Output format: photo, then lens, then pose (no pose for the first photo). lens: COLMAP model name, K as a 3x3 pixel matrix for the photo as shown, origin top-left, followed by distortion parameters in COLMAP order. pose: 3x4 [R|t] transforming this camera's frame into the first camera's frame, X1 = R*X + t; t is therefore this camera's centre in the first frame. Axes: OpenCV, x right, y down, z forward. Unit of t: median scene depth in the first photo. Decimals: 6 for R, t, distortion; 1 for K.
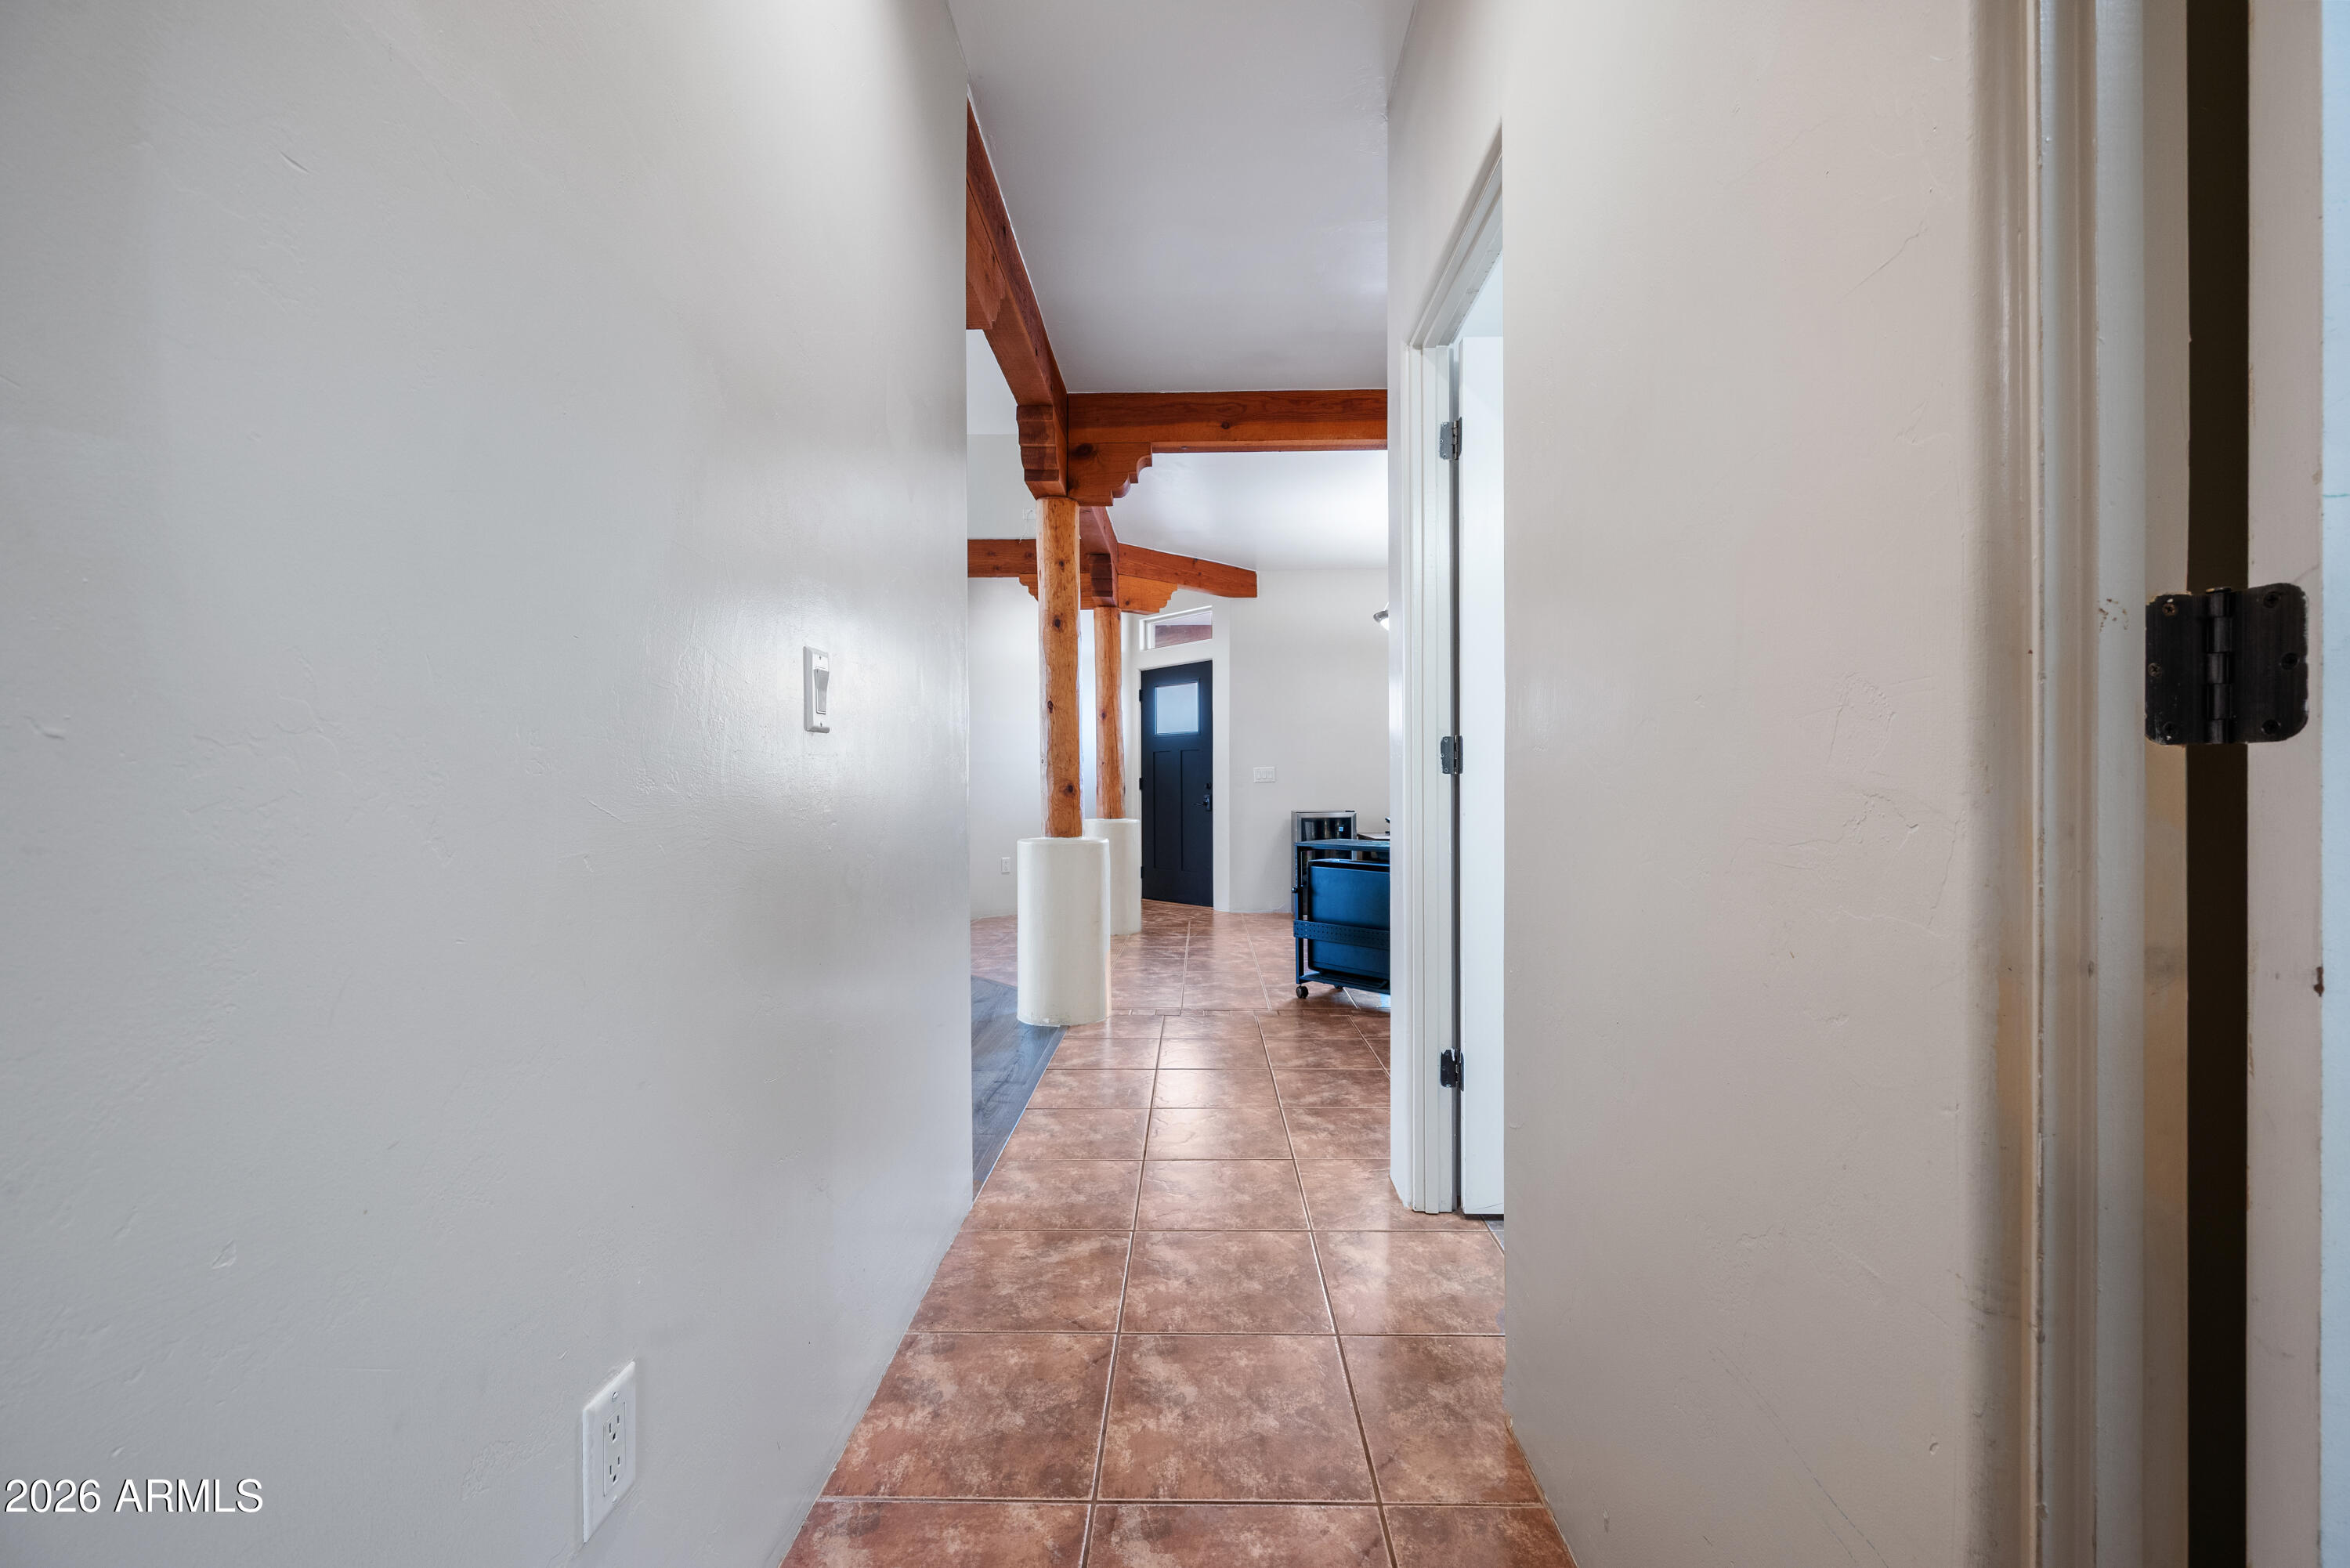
lens RADIAL K [[946.7, 0, 1178.3], [0, 946.7, 791.0], [0, 0, 1]] dist [-0.005196, -0.000396]
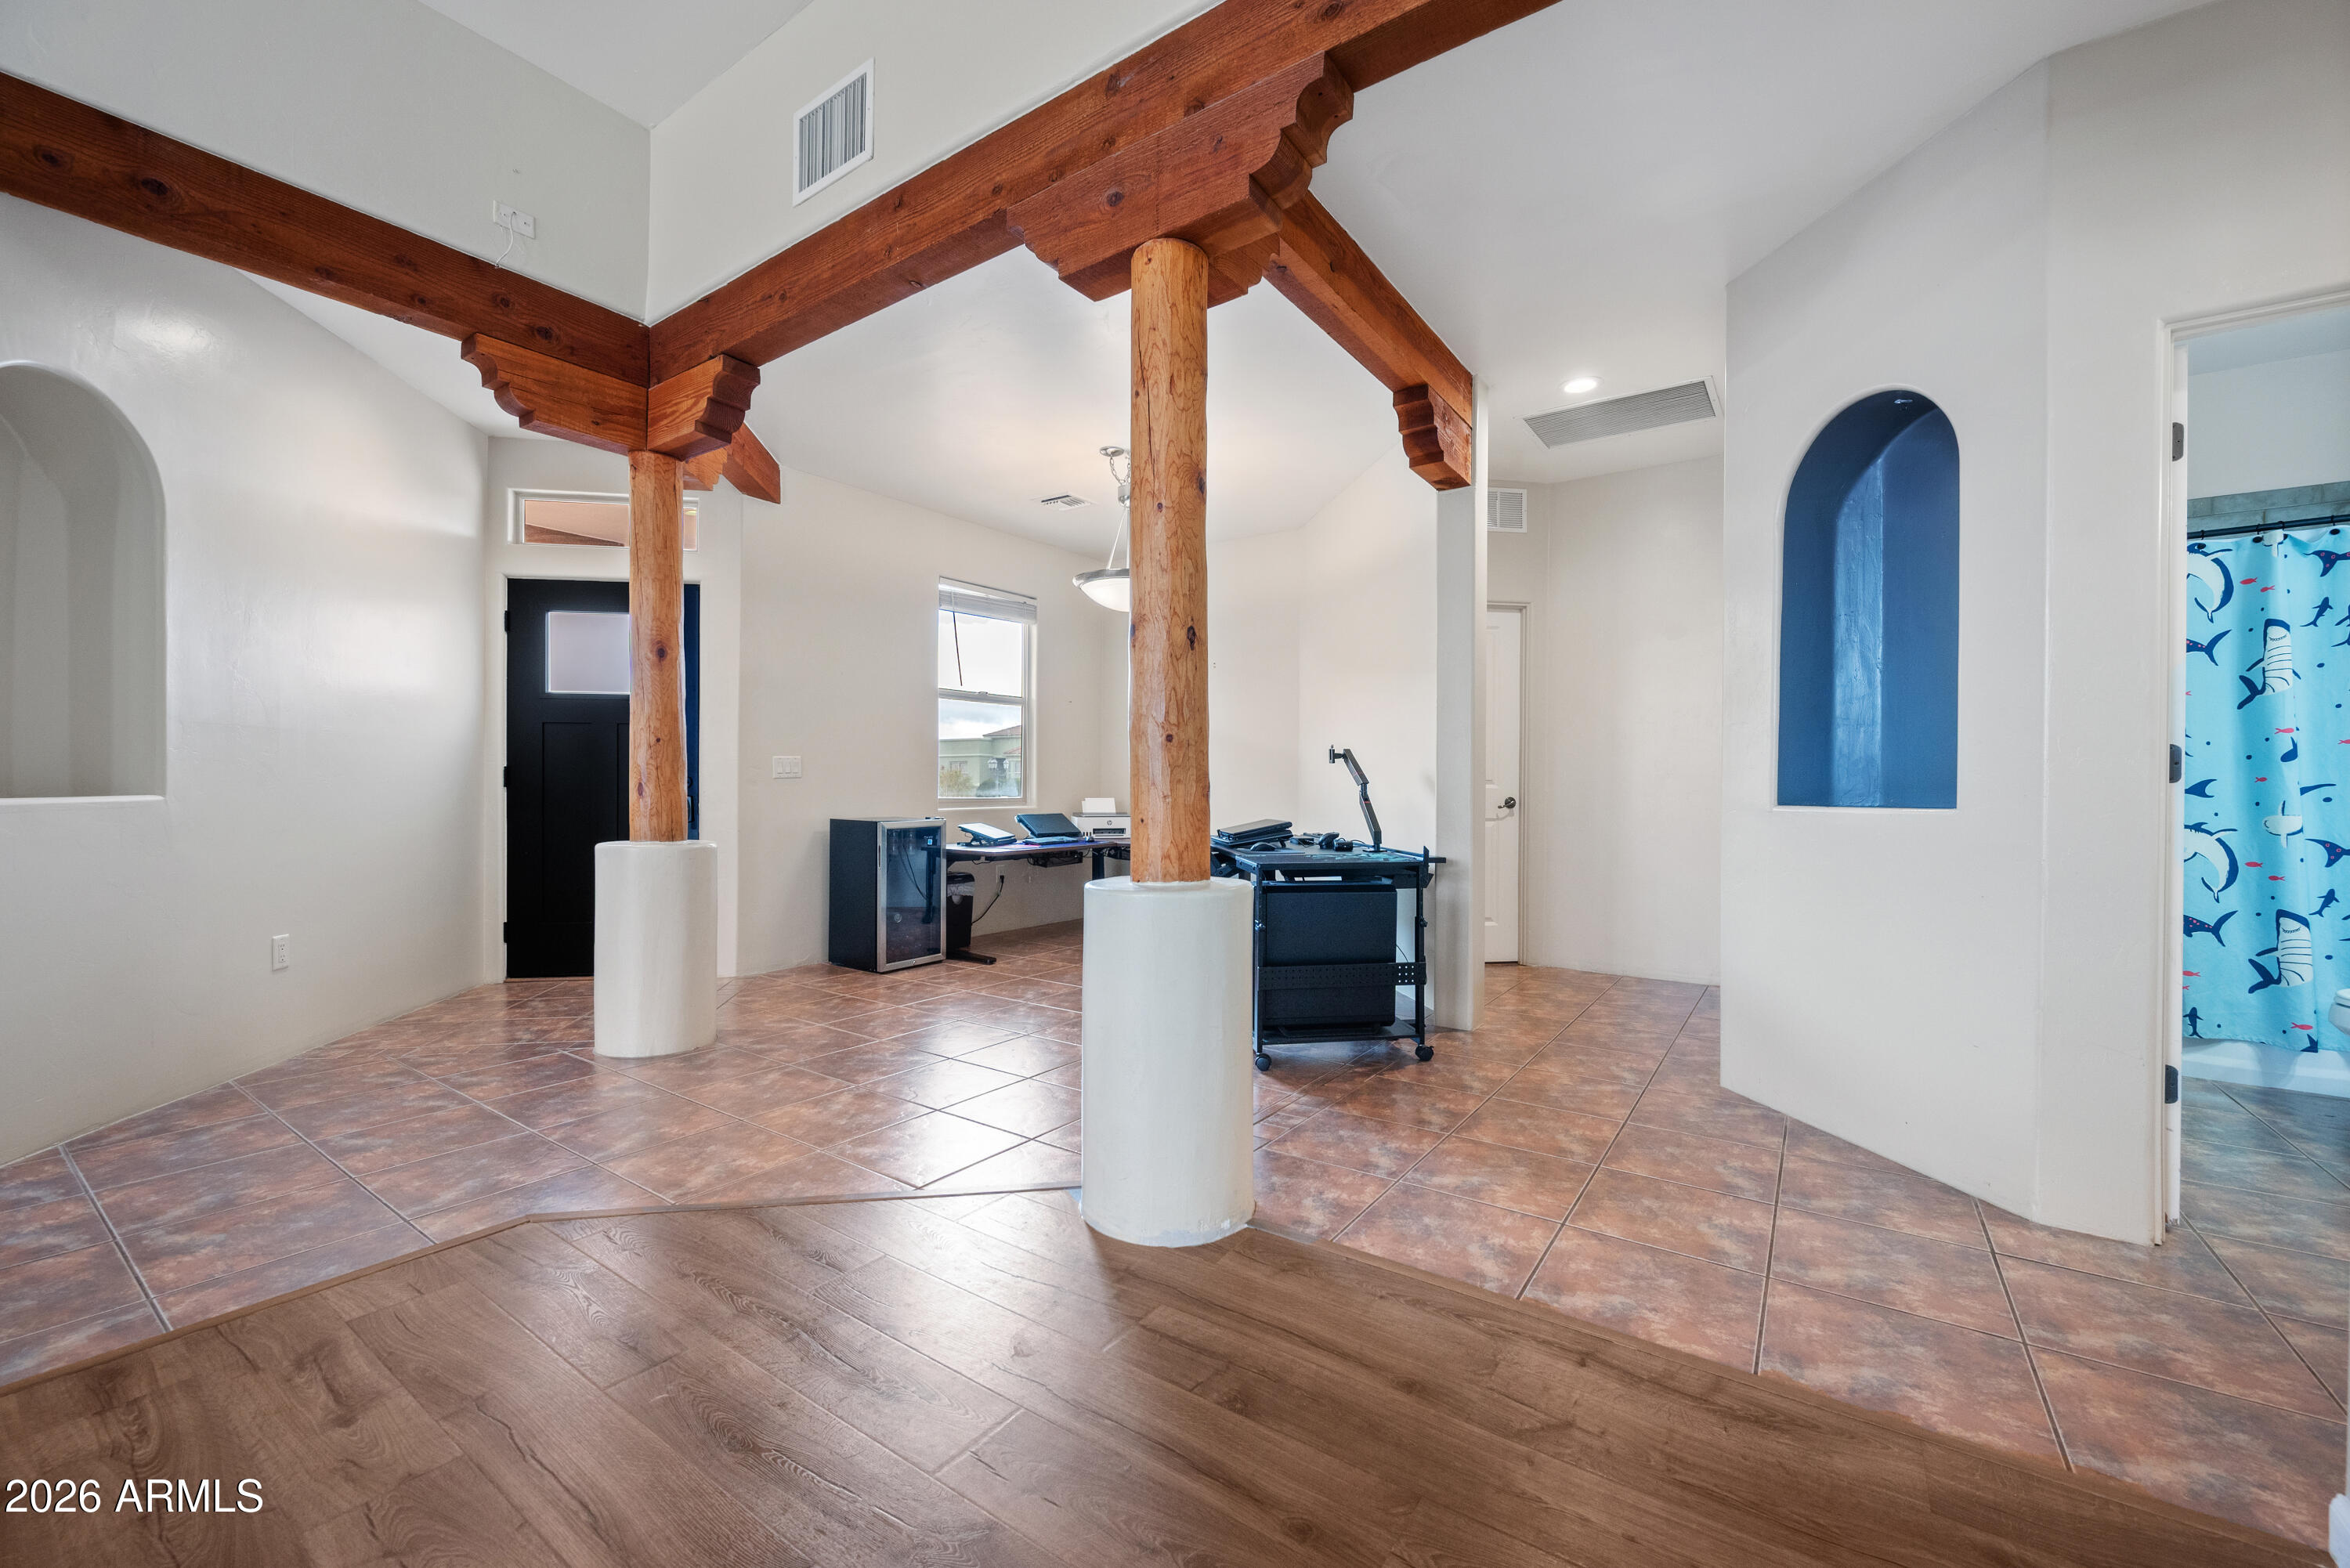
lens RADIAL K [[946.7, 0, 1169.1], [0, 946.7, 790.6], [0, 0, 1]] dist [-0.005196, -0.000396]
pose [[0.551870, 0.003364, 0.833924, -0.576457], [-0.004572, 0.999989, -0.001009, -0.001608], [-0.833918, -0.003256, 0.551879, 0.699170]]
